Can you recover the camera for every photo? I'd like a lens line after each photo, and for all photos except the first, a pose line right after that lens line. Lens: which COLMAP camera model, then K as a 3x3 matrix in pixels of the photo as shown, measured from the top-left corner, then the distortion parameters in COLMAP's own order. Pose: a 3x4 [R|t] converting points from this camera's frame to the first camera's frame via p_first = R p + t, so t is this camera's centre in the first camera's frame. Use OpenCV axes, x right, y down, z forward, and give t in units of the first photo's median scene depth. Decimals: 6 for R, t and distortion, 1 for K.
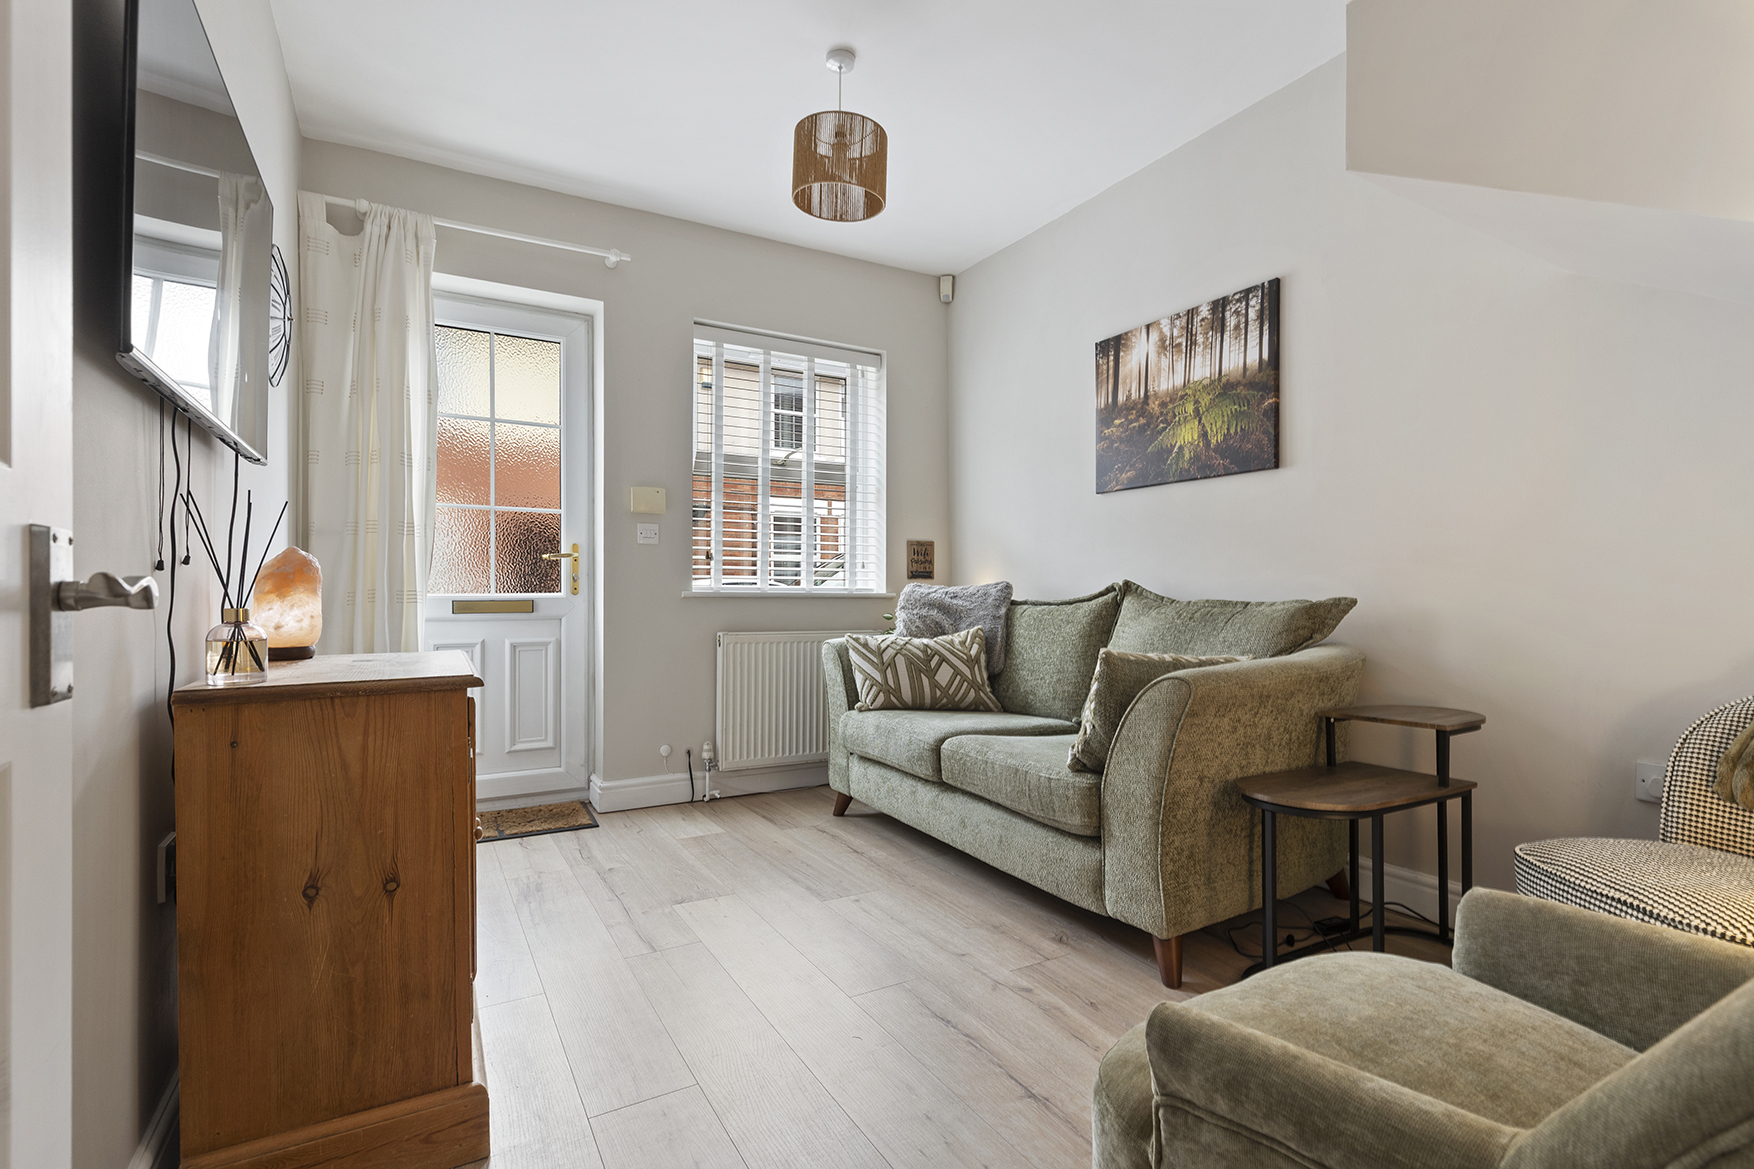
lens RADIAL K [[794.9, 0, 882.4], [0, 794.9, 587.4], [0, 0, 1]] dist [0.003149, 0.001134]
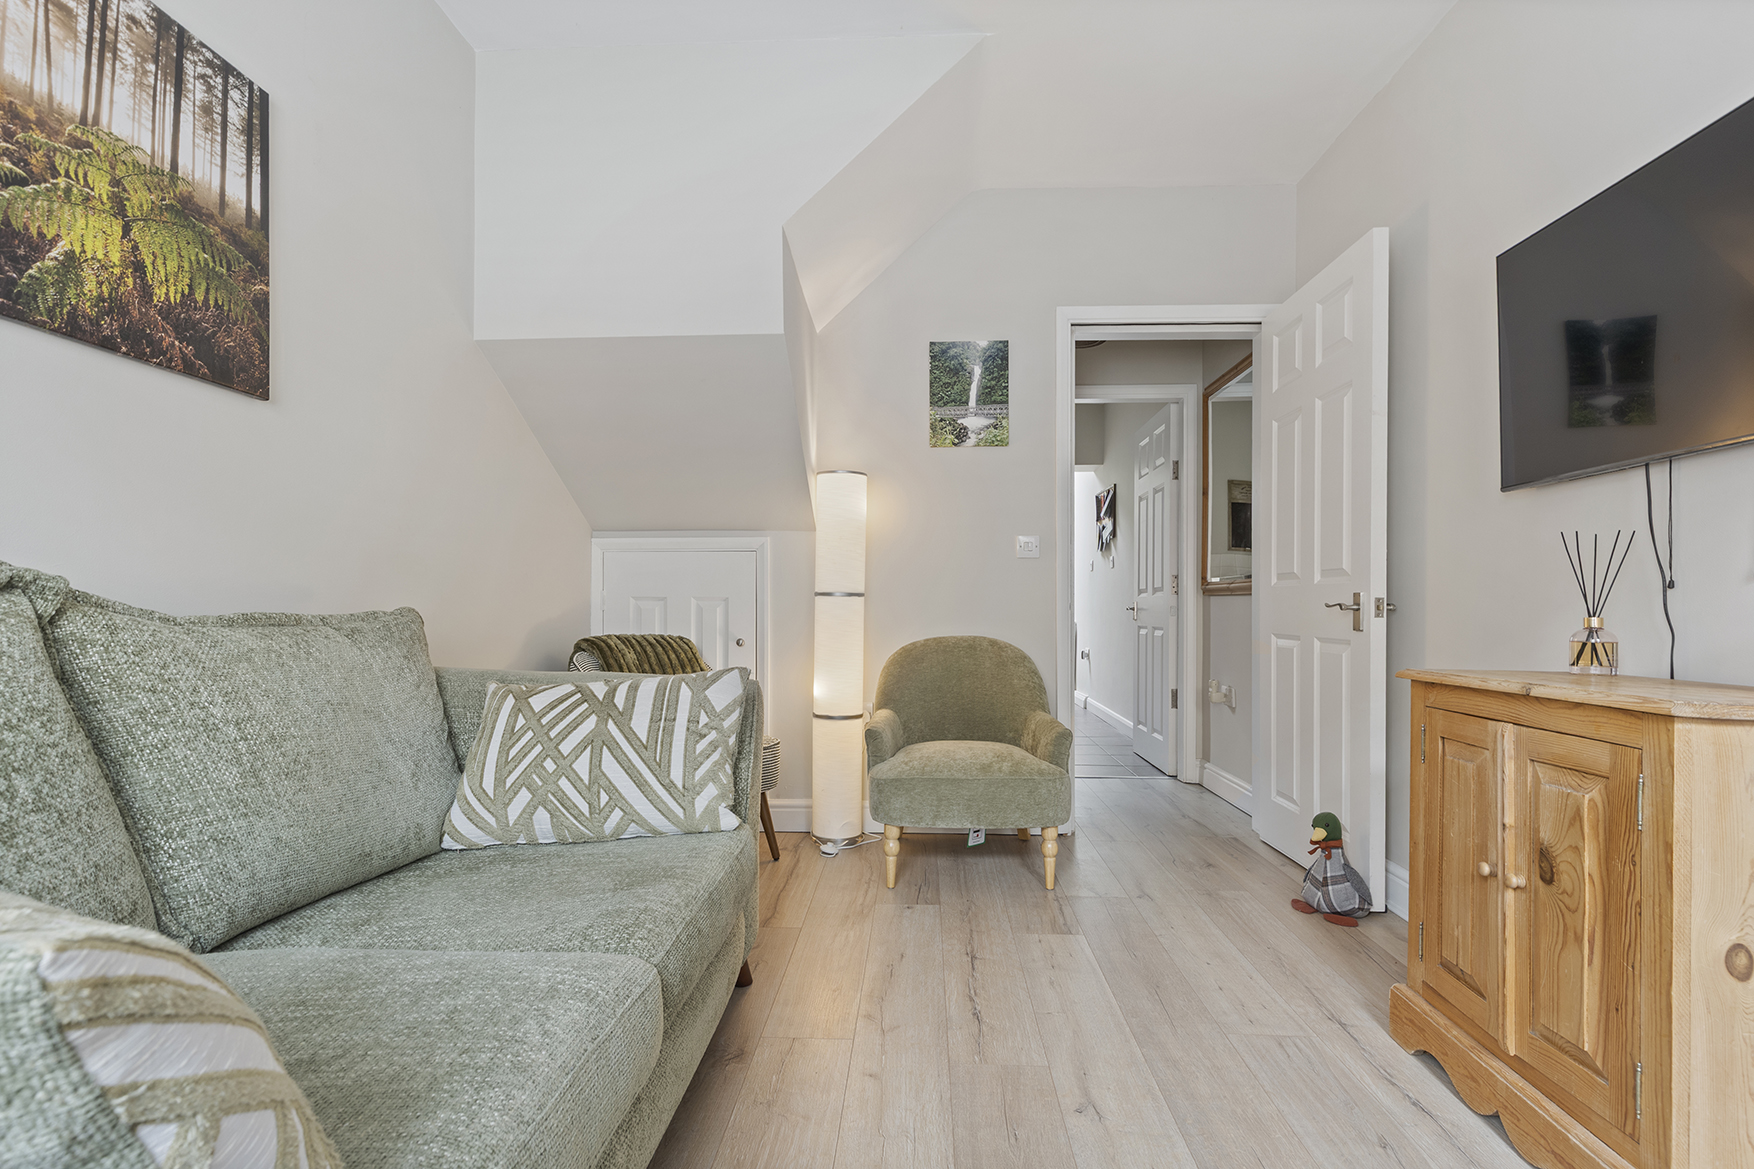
lens RADIAL K [[794.9, 0, 882.4], [0, 794.9, 587.4], [0, 0, 1]] dist [0.003149, 0.001134]
pose [[-0.836752, 0.002606, 0.547576, -0.236419], [-0.013979, 0.999561, -0.026118, 0.006397], [-0.547404, -0.029509, -0.836348, 1.185254]]
